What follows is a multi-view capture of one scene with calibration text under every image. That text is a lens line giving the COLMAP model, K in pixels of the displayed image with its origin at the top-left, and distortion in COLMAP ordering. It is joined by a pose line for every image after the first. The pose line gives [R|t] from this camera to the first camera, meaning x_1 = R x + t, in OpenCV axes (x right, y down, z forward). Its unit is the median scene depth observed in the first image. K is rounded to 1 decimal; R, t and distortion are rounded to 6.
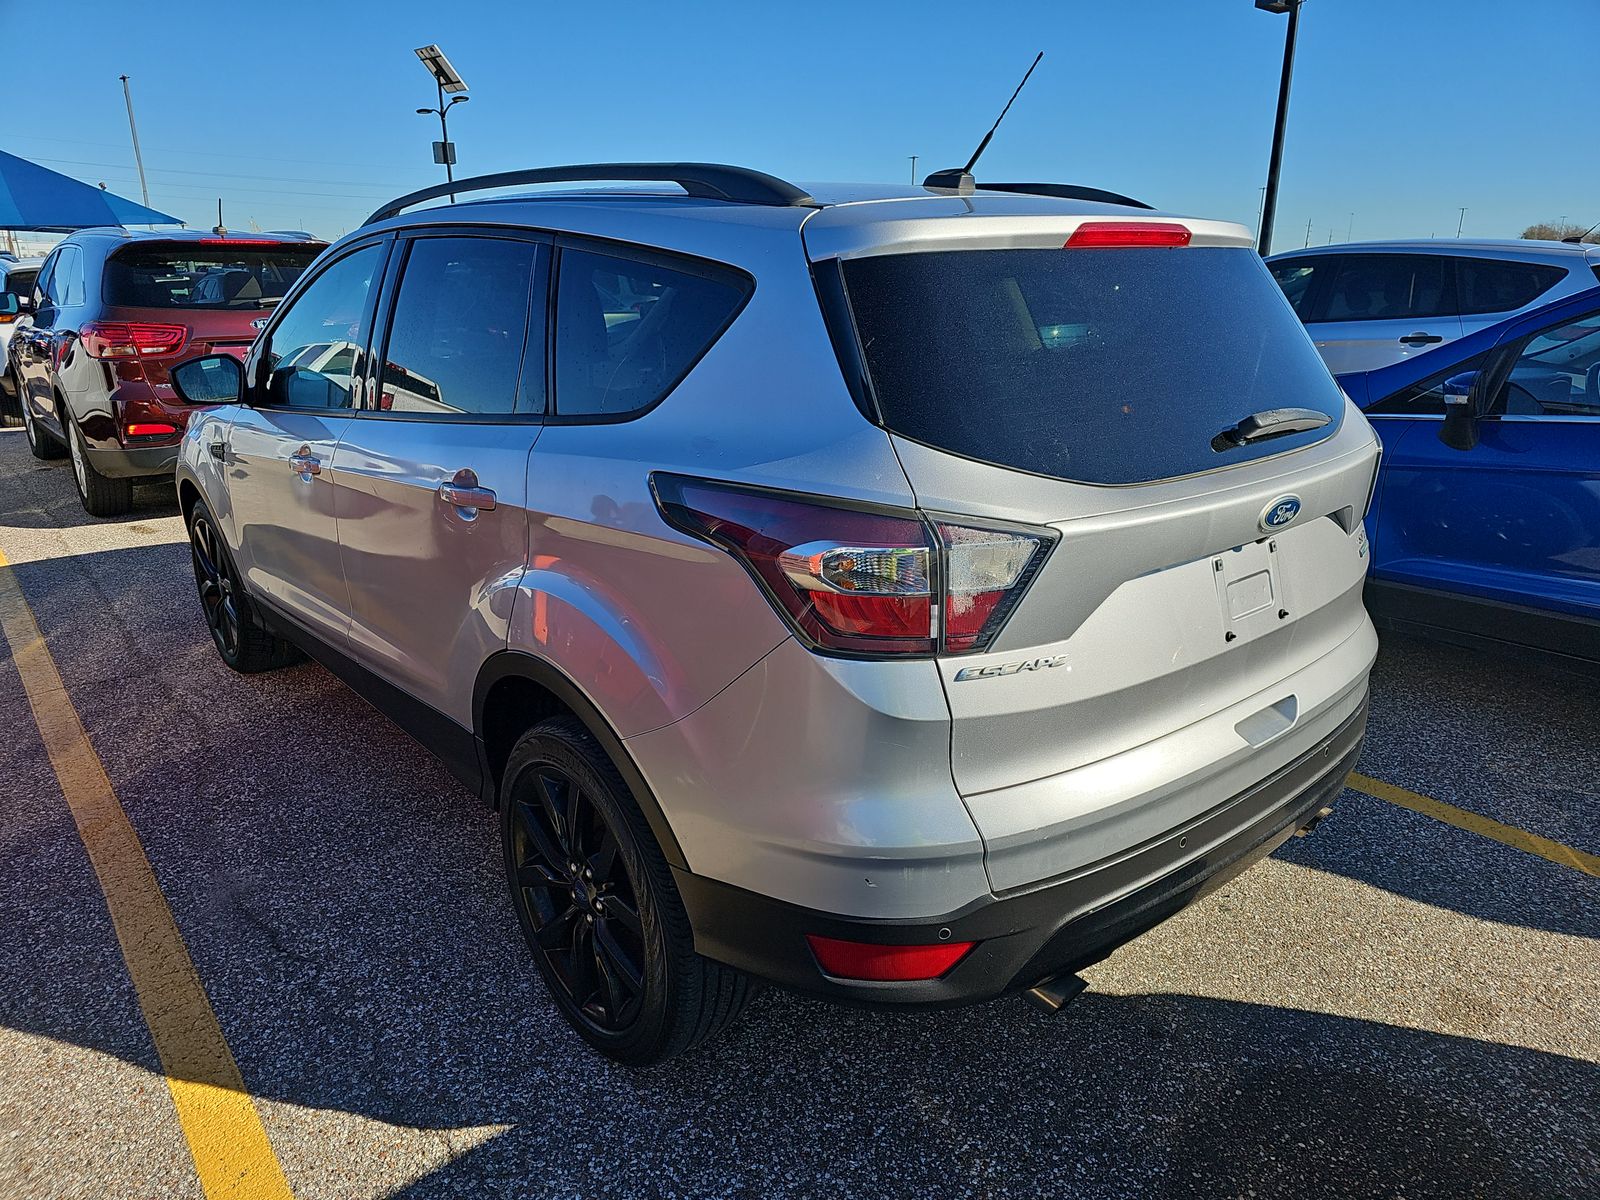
lens RADIAL K [[1062.7, 0, 802.3], [0, 1062.7, 605.2], [0, 0, 1]] dist [0.039890, -0.031390]
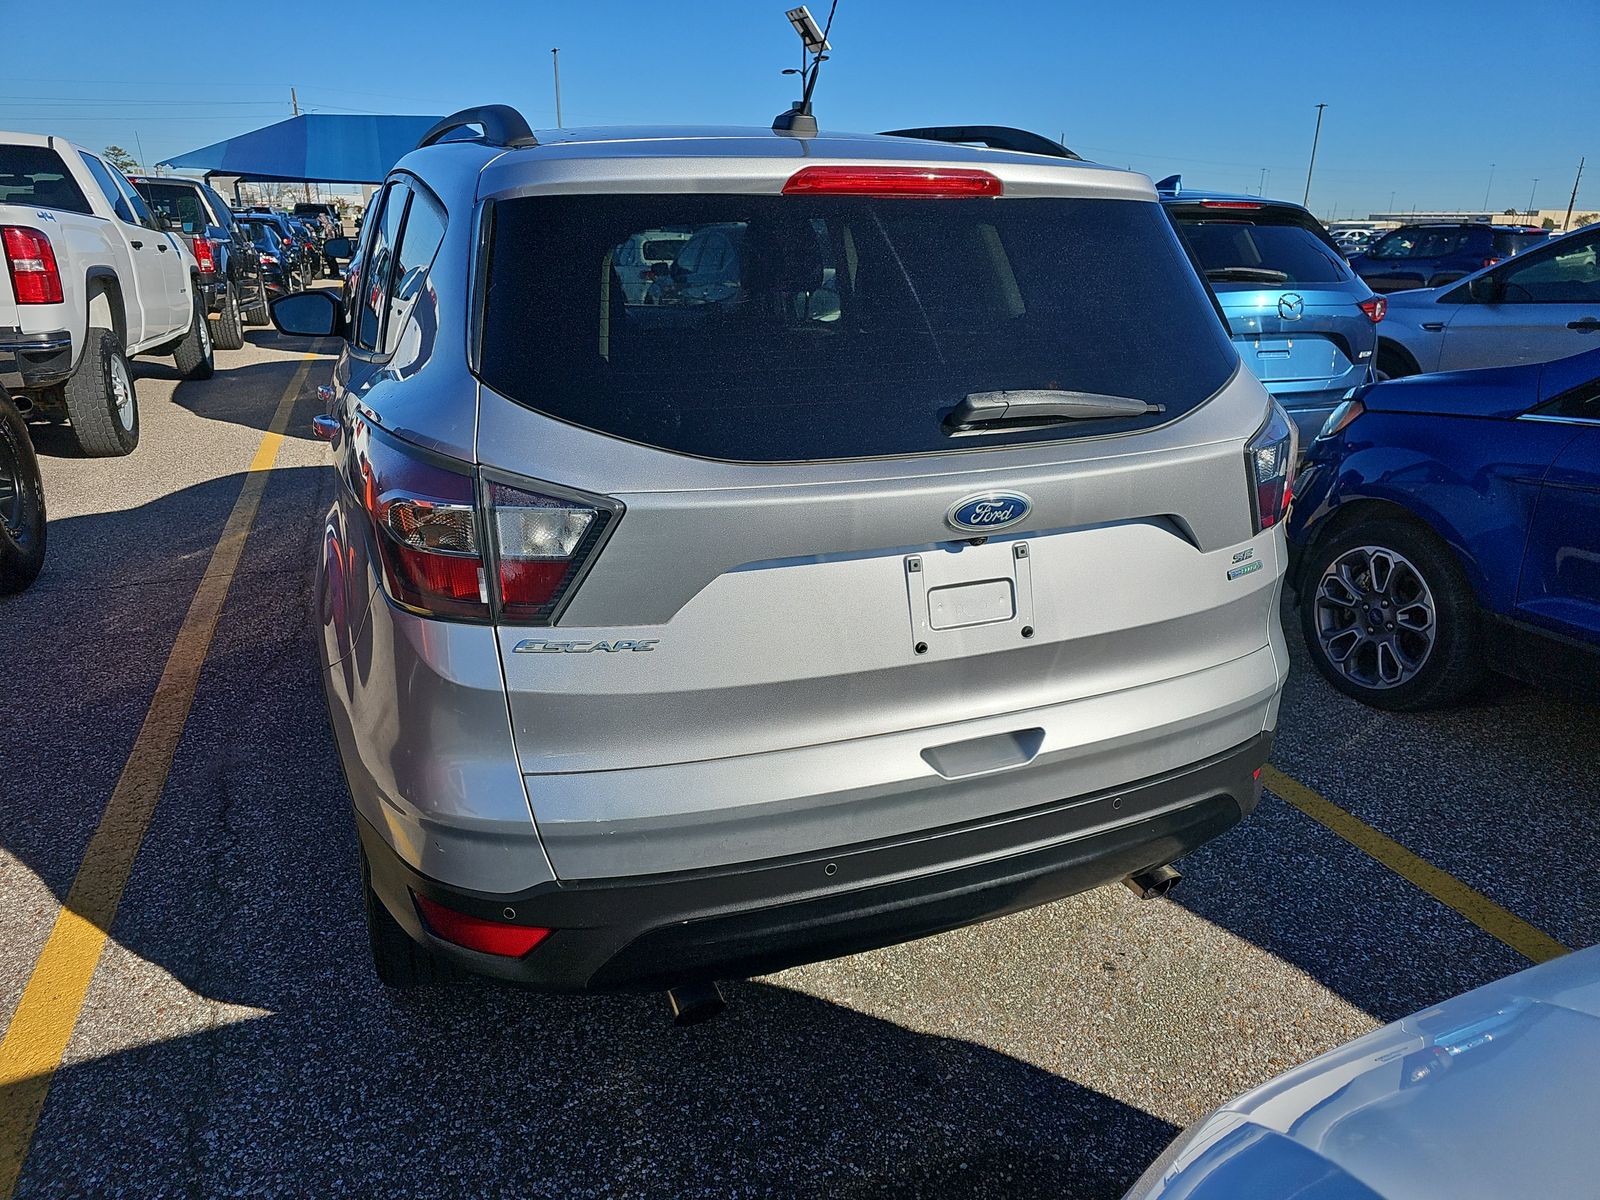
lens RADIAL K [[1062.7, 0, 803.4], [0, 1062.7, 597.6], [0, 0, 1]] dist [0.039890, -0.031390]
pose [[0.949050, 0.116706, -0.292717, 0.522200], [-0.108320, 0.993108, 0.044752, -0.037309], [0.295923, -0.010764, 0.955151, 0.135313]]
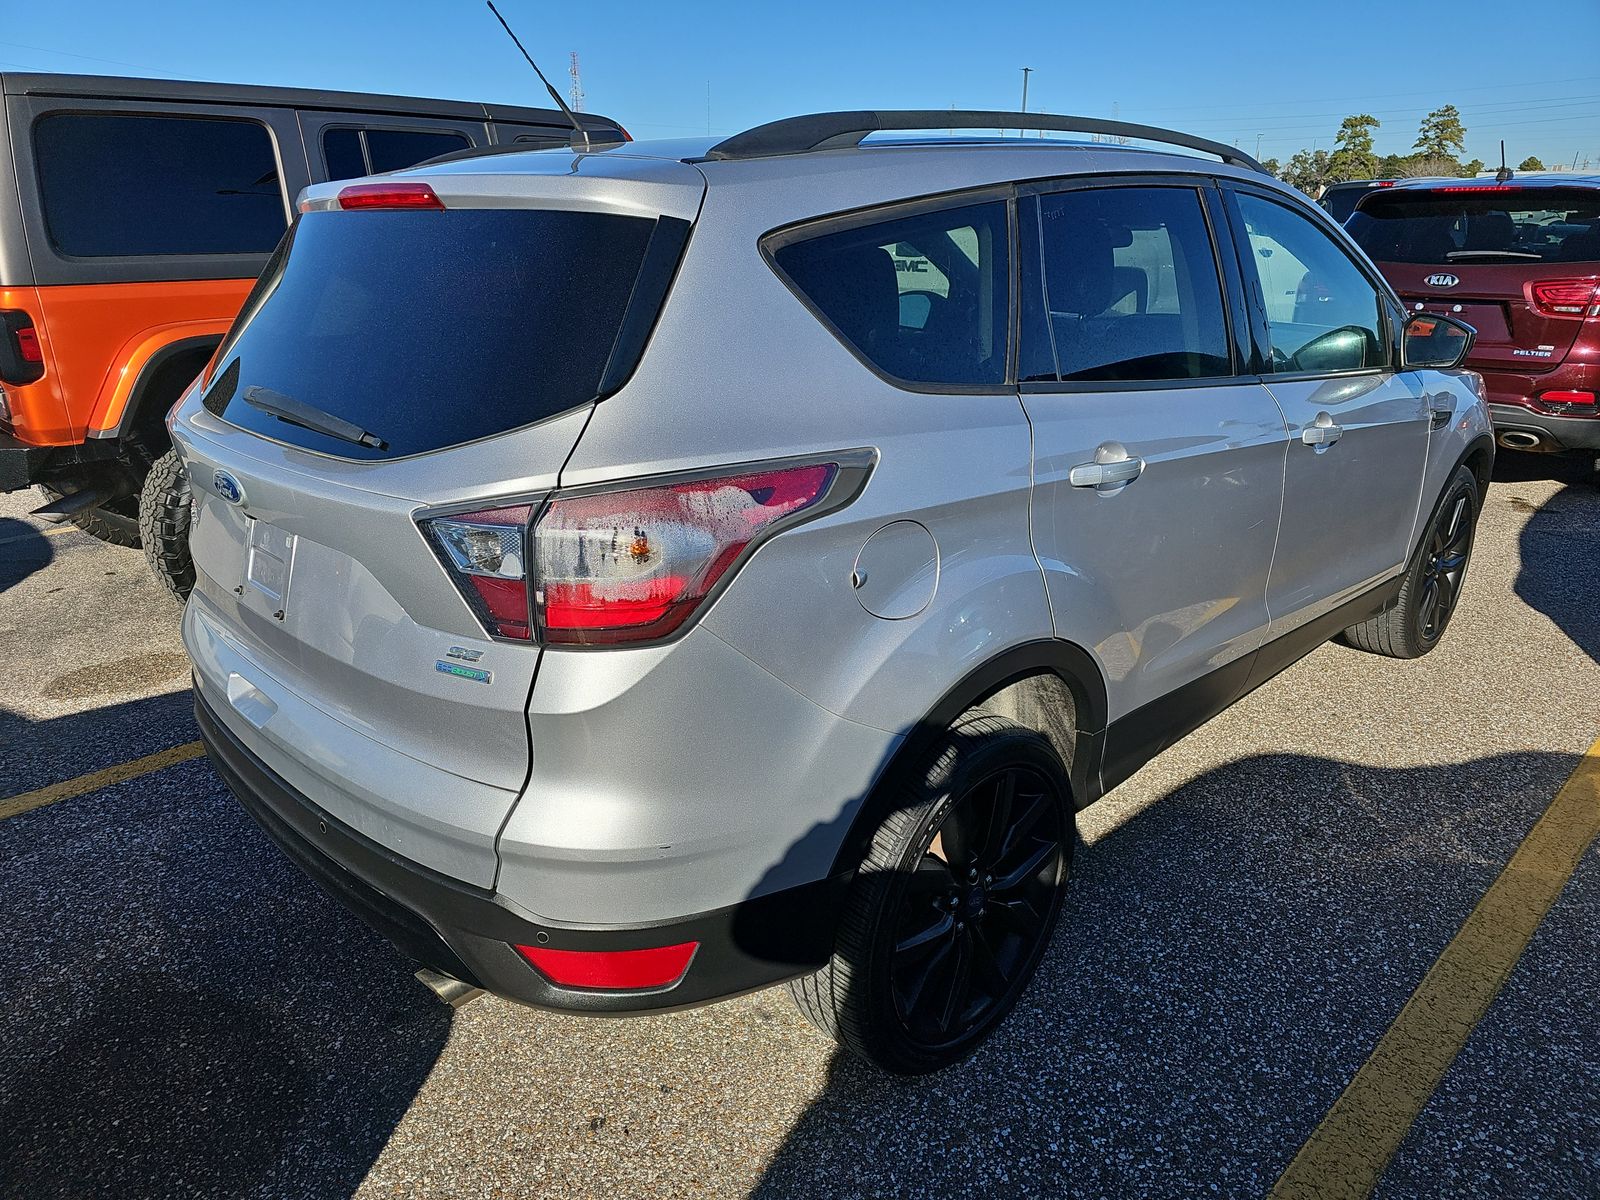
lens RADIAL K [[1062.7, 0, 803.6], [0, 1062.7, 599.3], [0, 0, 1]] dist [0.039890, -0.031390]
pose [[0.077747, 0.340716, -0.936946, 1.330968], [-0.304715, 0.902940, 0.303064, -0.414698], [0.949265, 0.261939, 0.174022, 1.256880]]
